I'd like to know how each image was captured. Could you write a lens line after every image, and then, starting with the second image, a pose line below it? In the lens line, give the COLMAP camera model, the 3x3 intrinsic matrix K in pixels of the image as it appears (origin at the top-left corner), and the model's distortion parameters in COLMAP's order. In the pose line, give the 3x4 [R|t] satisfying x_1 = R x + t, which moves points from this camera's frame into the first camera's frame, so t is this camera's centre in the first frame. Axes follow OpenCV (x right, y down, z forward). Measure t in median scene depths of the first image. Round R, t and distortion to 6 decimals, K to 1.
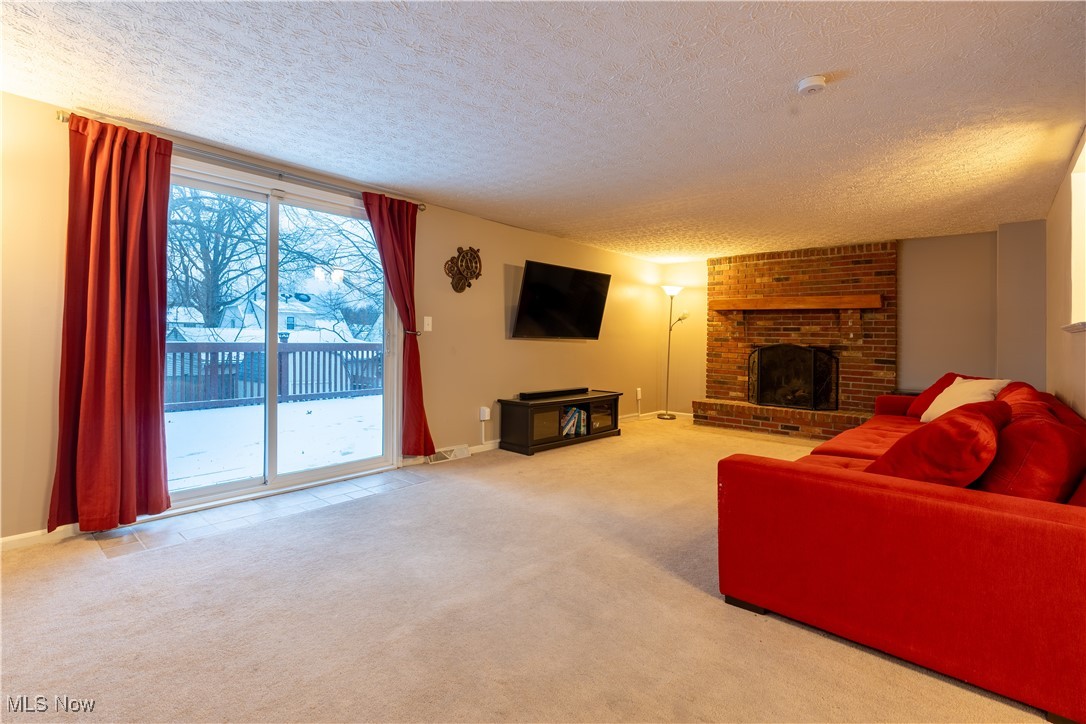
lens RADIAL K [[492.6, 0, 531.4], [0, 492.6, 335.4], [0, 0, 1]] dist [-0.011998, -0.000012]
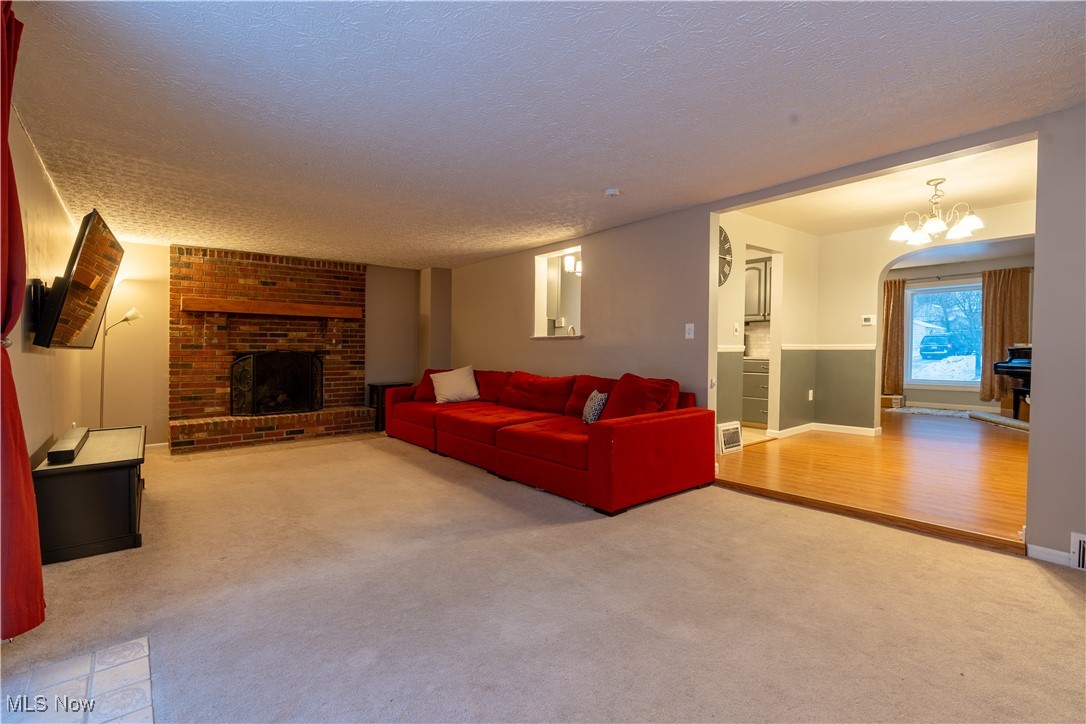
lens RADIAL K [[492.6, 0, 543.5], [0, 492.6, 356.6], [0, 0, 1]] dist [-0.011998, -0.000012]
pose [[0.151479, -0.034472, 0.987859, -0.378361], [0.000557, 0.999395, 0.034790, -0.003265], [-0.988460, -0.004720, 0.151406, 0.324926]]
